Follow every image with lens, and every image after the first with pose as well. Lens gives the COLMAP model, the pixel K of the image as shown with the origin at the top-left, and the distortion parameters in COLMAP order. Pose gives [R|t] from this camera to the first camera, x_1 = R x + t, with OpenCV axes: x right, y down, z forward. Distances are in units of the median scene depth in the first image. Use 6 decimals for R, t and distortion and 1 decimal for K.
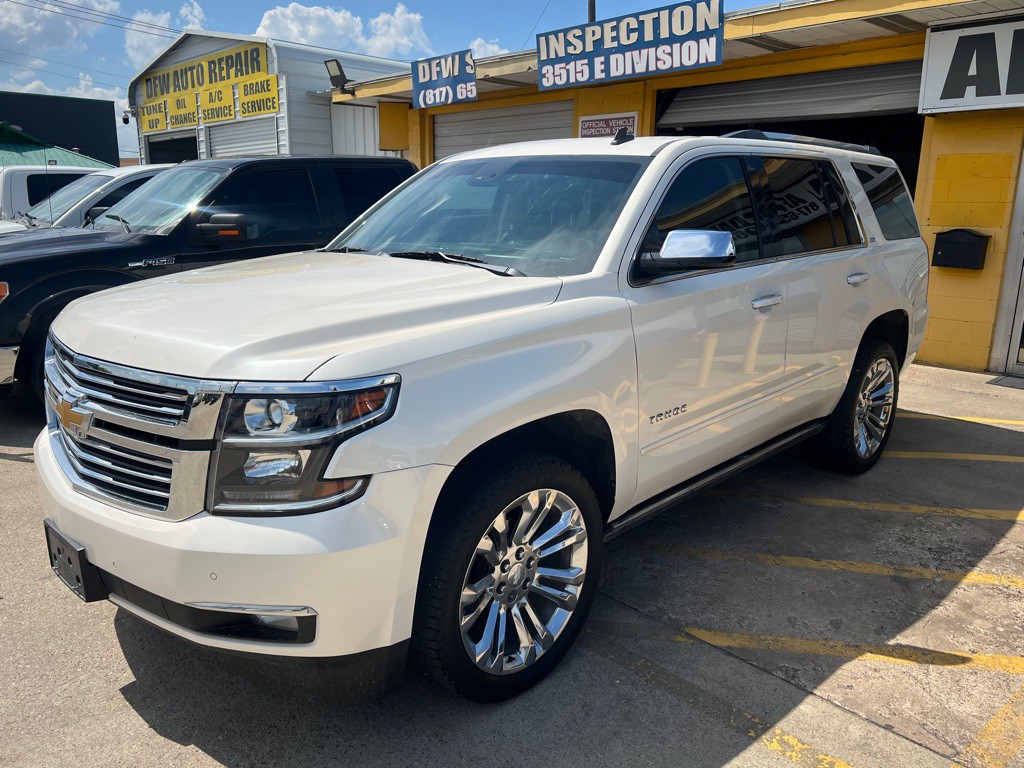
lens RADIAL K [[742.8, 0, 519.7], [0, 742.8, 384.9], [0, 0, 1]] dist [0.022258, -0.034247]
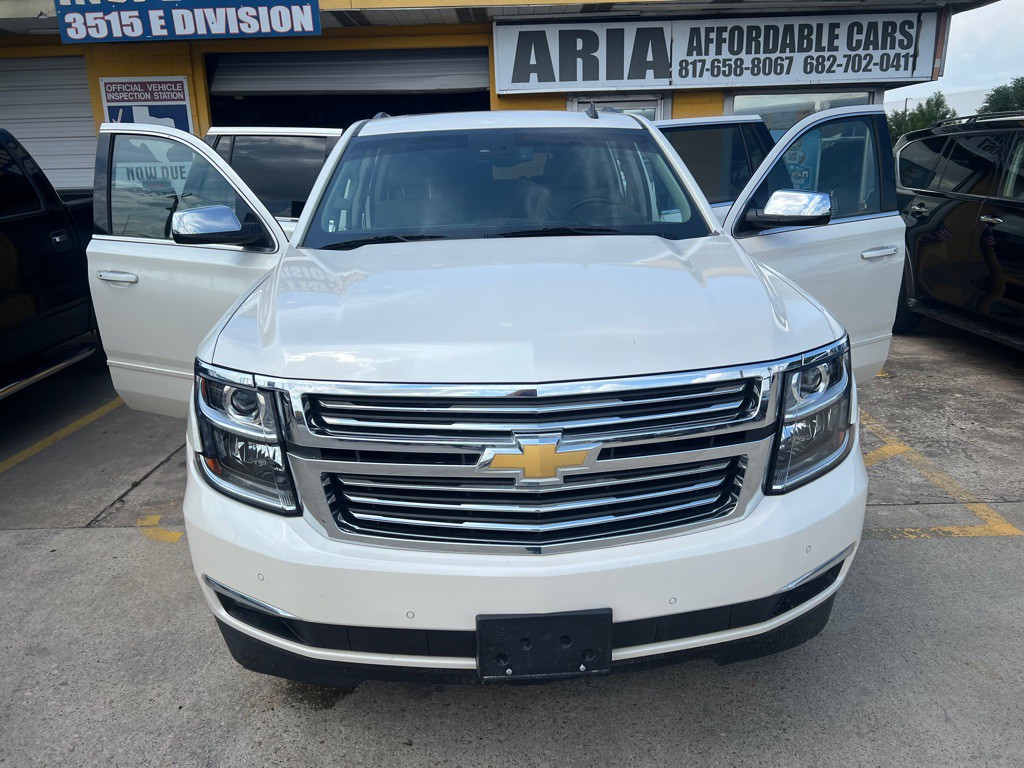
lens RADIAL K [[742.8, 0, 515.1], [0, 742.8, 377.6], [0, 0, 1]] dist [0.022258, -0.034247]
pose [[0.696964, -0.218806, 0.682909, -0.766034], [0.200604, 0.973782, 0.107270, -0.090364], [-0.688476, 0.062231, 0.722584, 0.305073]]
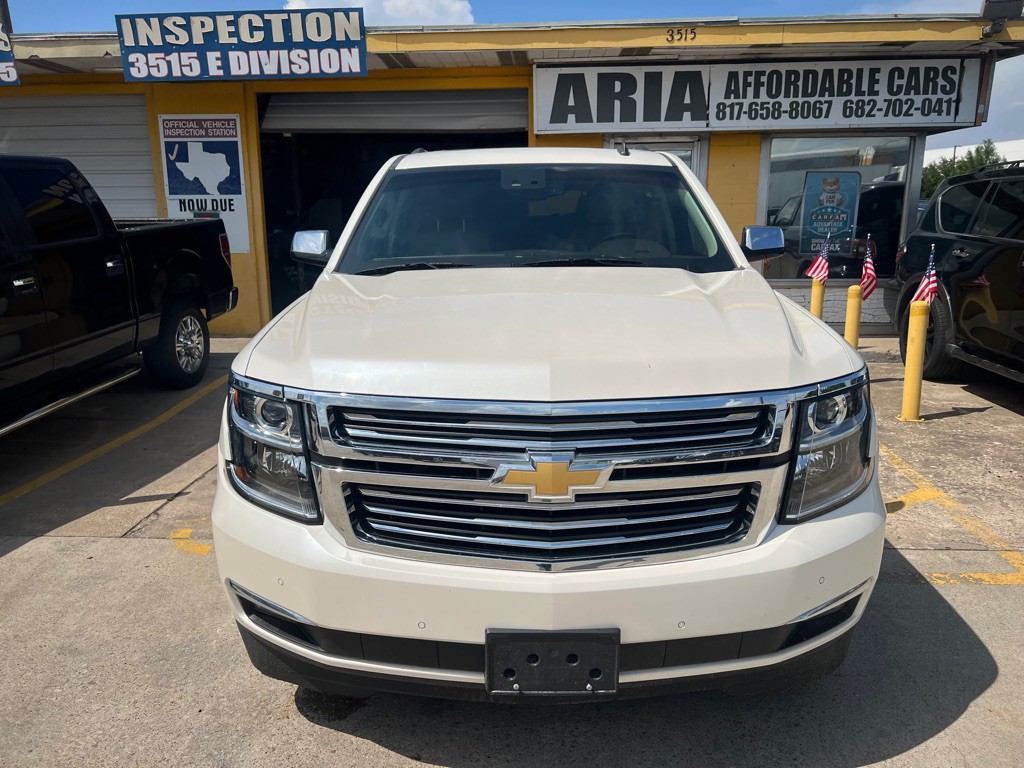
lens RADIAL K [[742.8, 0, 504.7], [0, 742.8, 383.5], [0, 0, 1]] dist [0.022258, -0.034247]
pose [[0.741963, -0.166798, 0.649361, -0.771667], [0.173613, 0.983321, 0.054210, -0.076206], [-0.647572, 0.072516, 0.758546, 0.285338]]
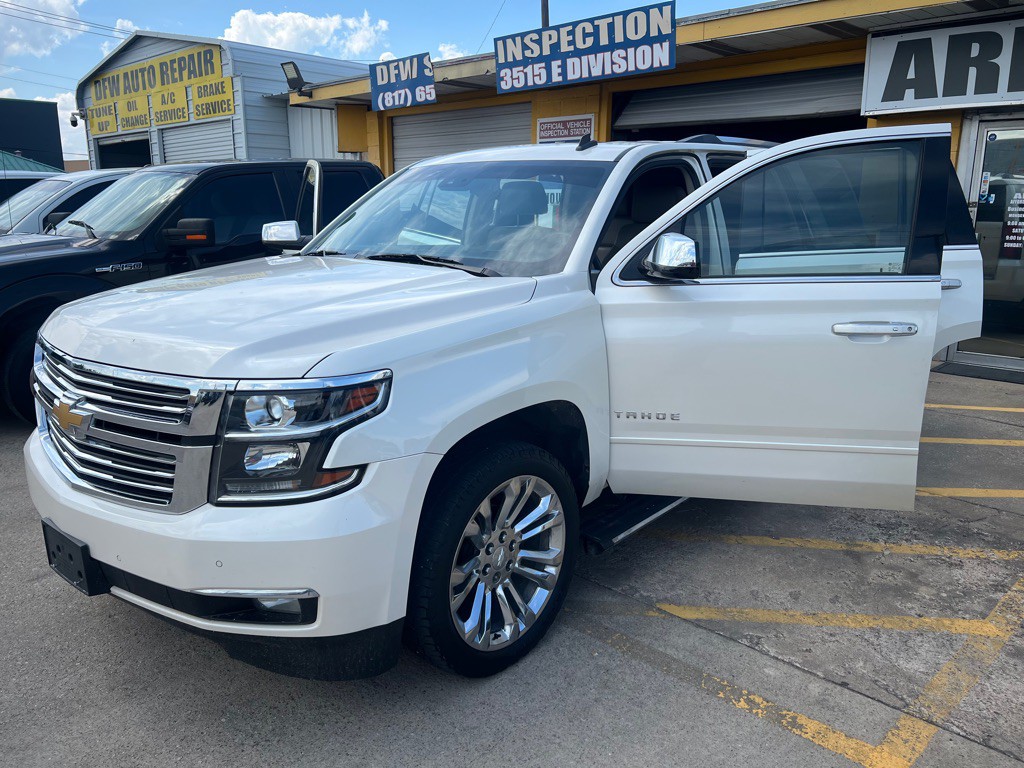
lens RADIAL K [[742.8, 0, 518.0], [0, 742.8, 385.2], [0, 0, 1]] dist [0.022258, -0.034247]
pose [[0.998439, -0.022256, 0.051230, -0.020953], [0.022206, 0.999752, 0.001540, 0.006316], [-0.051252, -0.000400, 0.998686, -0.048623]]
